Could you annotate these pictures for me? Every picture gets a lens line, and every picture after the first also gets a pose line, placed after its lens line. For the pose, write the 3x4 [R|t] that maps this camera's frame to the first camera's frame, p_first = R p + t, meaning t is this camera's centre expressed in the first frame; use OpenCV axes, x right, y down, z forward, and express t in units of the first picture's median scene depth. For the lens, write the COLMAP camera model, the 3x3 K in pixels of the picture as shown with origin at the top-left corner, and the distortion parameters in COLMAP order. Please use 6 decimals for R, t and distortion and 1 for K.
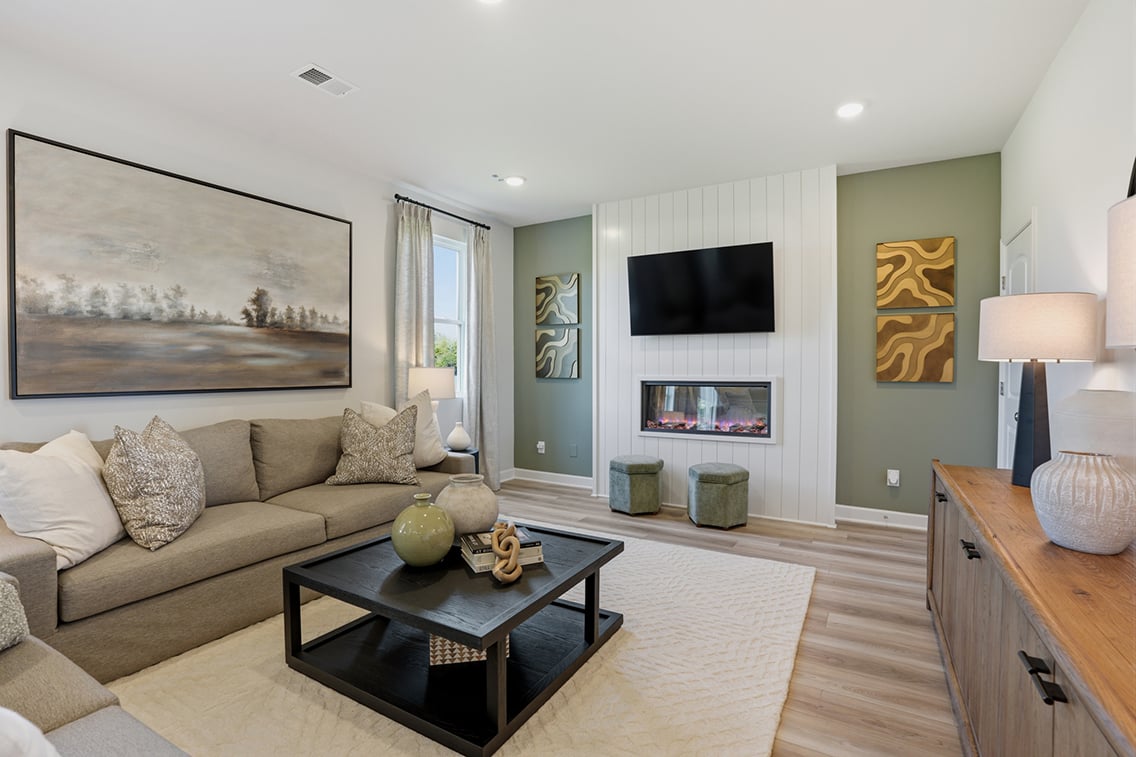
lens RADIAL K [[526.9, 0, 570.6], [0, 526.9, 375.8], [0, 0, 1]] dist [-0.069906, 0.025141]
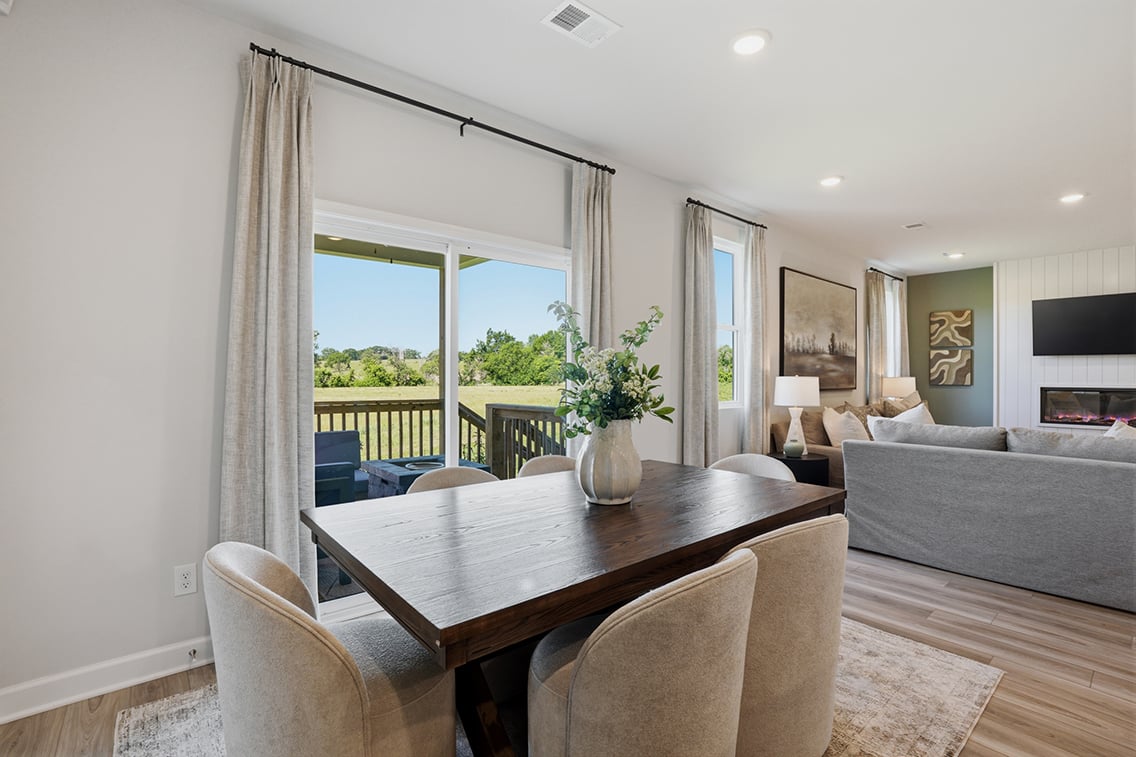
lens RADIAL K [[526.9, 0, 569.7], [0, 526.9, 375.9], [0, 0, 1]] dist [-0.069906, 0.025141]
pose [[0.945747, 0.003737, -0.324883, -0.771295], [-0.008356, 0.999883, -0.012822, 0.008337], [0.324797, 0.014841, 0.945667, -0.860551]]
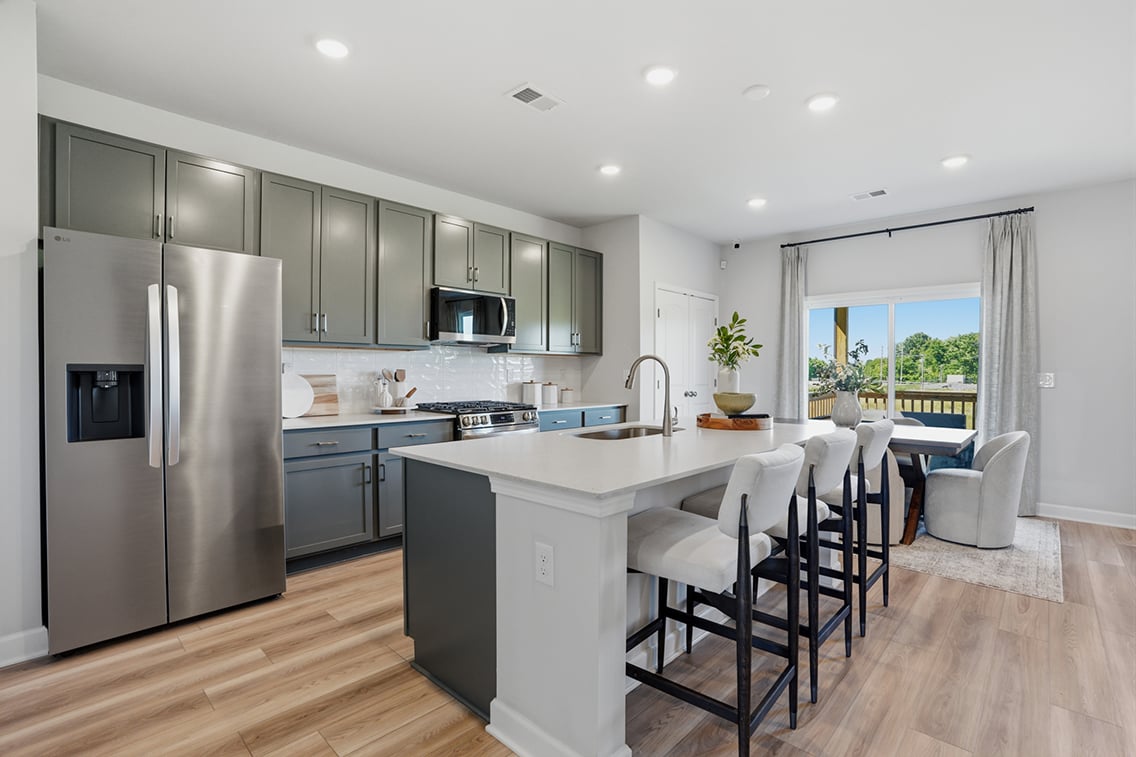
lens RADIAL K [[526.9, 0, 568.9], [0, 526.9, 376.2], [0, 0, 1]] dist [-0.069906, 0.025141]
pose [[-0.219062, 0.008099, -0.975677, 0.326224], [-0.019475, 0.999730, 0.012671, 0.007970], [0.975517, 0.021777, -0.218845, -0.712364]]
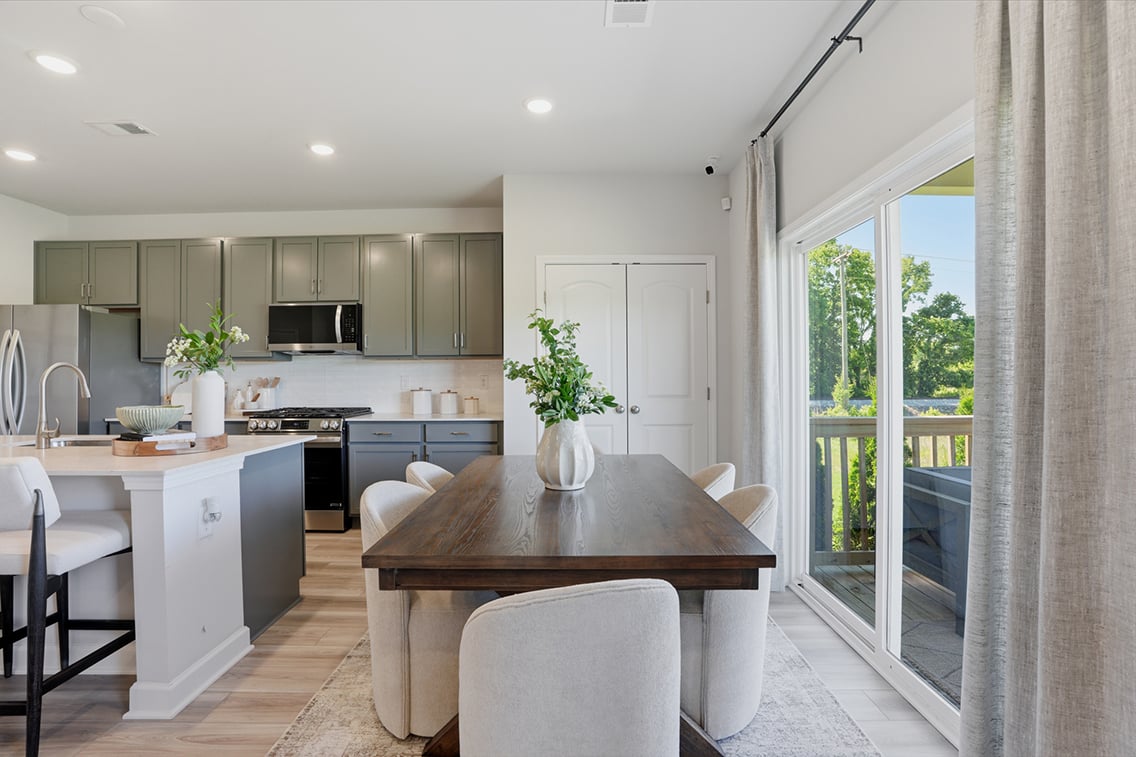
lens RADIAL K [[526.9, 0, 570.6], [0, 526.9, 377.0], [0, 0, 1]] dist [-0.069906, 0.025141]
pose [[-0.857008, 0.003862, -0.515288, -0.610170], [-0.003128, 0.999915, 0.012696, -0.004631], [0.515293, 0.012492, -0.856923, 0.124570]]
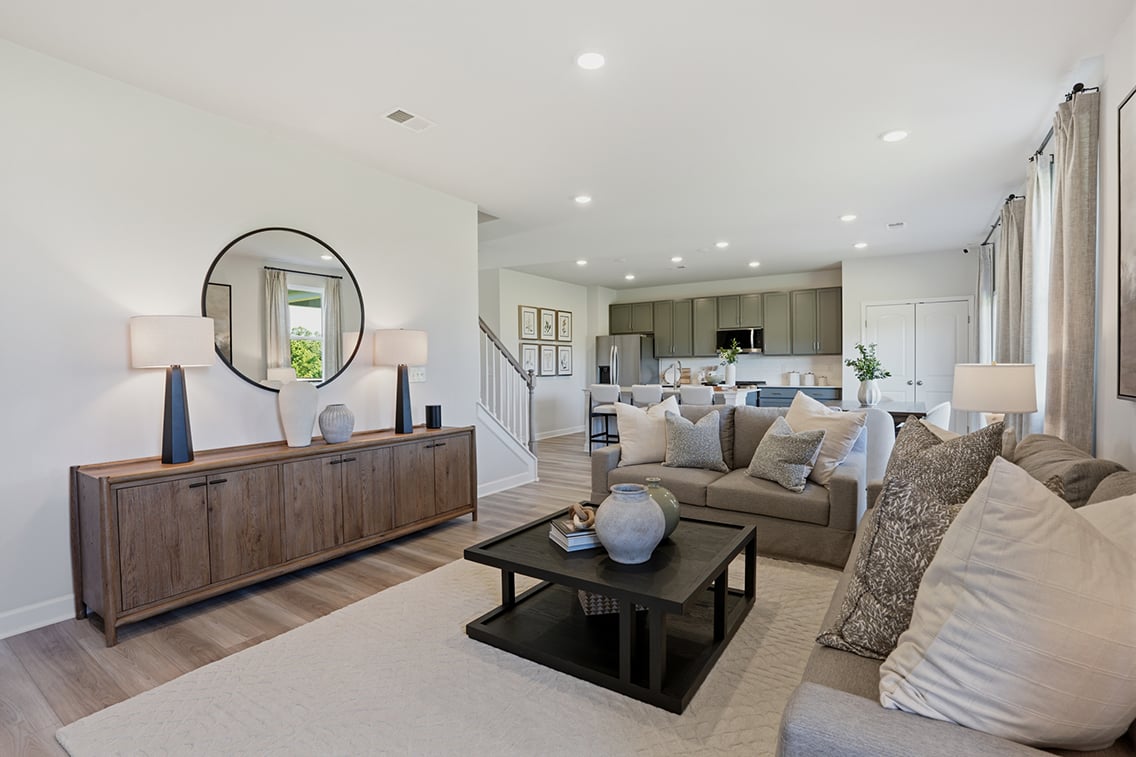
lens RADIAL K [[526.9, 0, 572.8], [0, 526.9, 383.8], [0, 0, 1]] dist [-0.069906, 0.025141]
pose [[-0.998811, 0.004978, 0.048490, -0.089669], [0.007189, 0.998938, 0.045514, -0.018087], [-0.048212, 0.045809, -0.997786, 1.213567]]
